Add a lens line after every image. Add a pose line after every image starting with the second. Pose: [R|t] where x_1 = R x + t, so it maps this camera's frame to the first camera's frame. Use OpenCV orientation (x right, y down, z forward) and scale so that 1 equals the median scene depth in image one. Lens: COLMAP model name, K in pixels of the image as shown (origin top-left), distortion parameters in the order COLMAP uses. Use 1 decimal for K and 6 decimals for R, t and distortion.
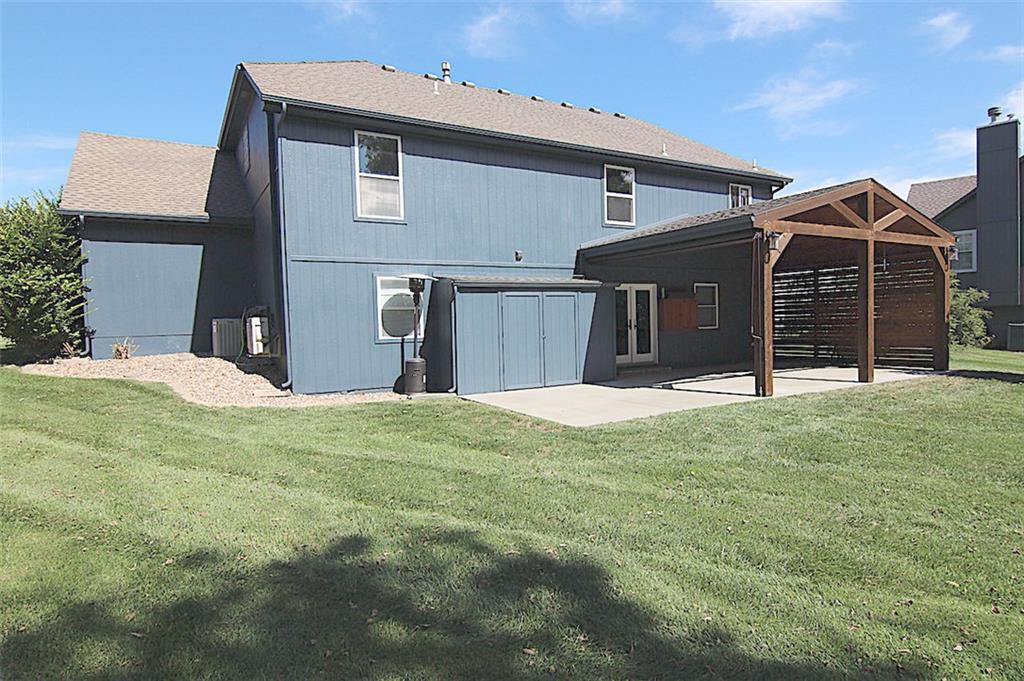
lens RADIAL K [[584.6, 0, 519.7], [0, 584.6, 347.3], [0, 0, 1]] dist [0.003767, -0.017714]
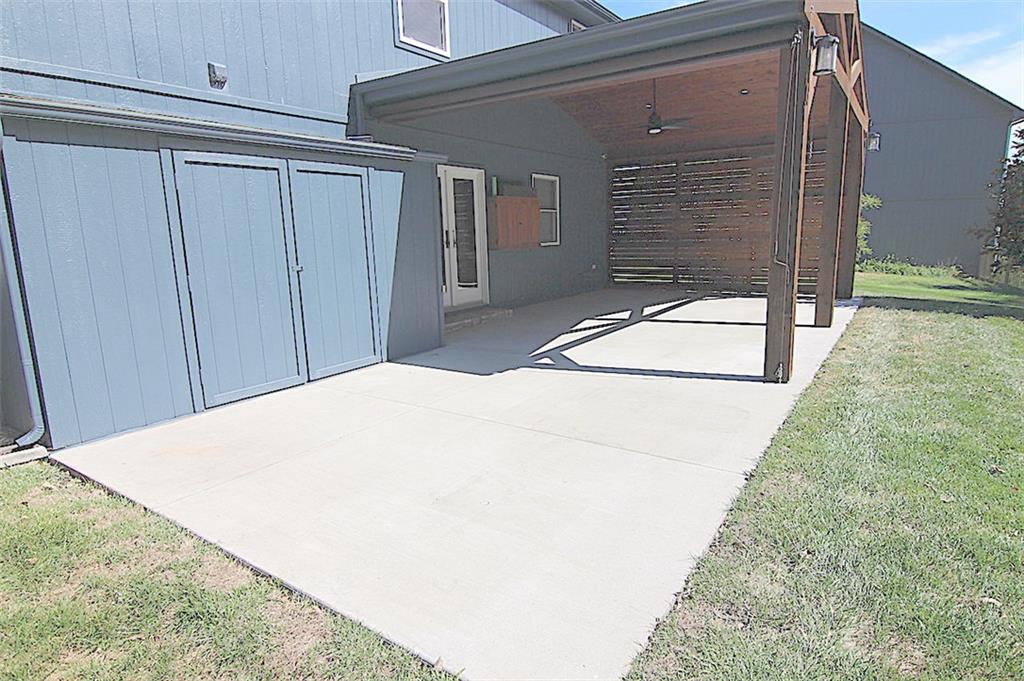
lens RADIAL K [[584.6, 0, 519.7], [0, 584.6, 347.3], [0, 0, 1]] dist [0.003767, -0.017714]
pose [[0.901050, -0.078569, 0.426538, -0.000052], [0.016167, 0.988856, 0.147996, -0.019049], [-0.433413, -0.126456, 0.892279, 0.473309]]
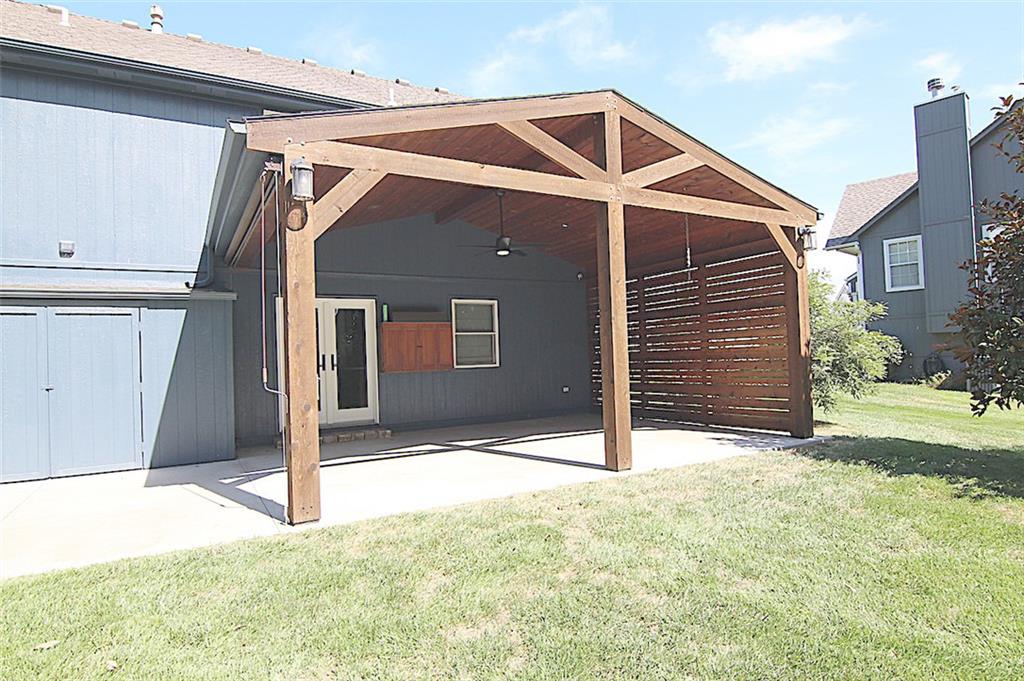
lens RADIAL K [[584.6, 0, 519.7], [0, 584.6, 347.3], [0, 0, 1]] dist [0.003767, -0.017714]
pose [[0.999958, -0.008532, -0.003365, 0.430520], [0.008310, 0.998095, -0.061130, -0.016324], [0.003880, 0.061100, 0.998124, 0.395571]]
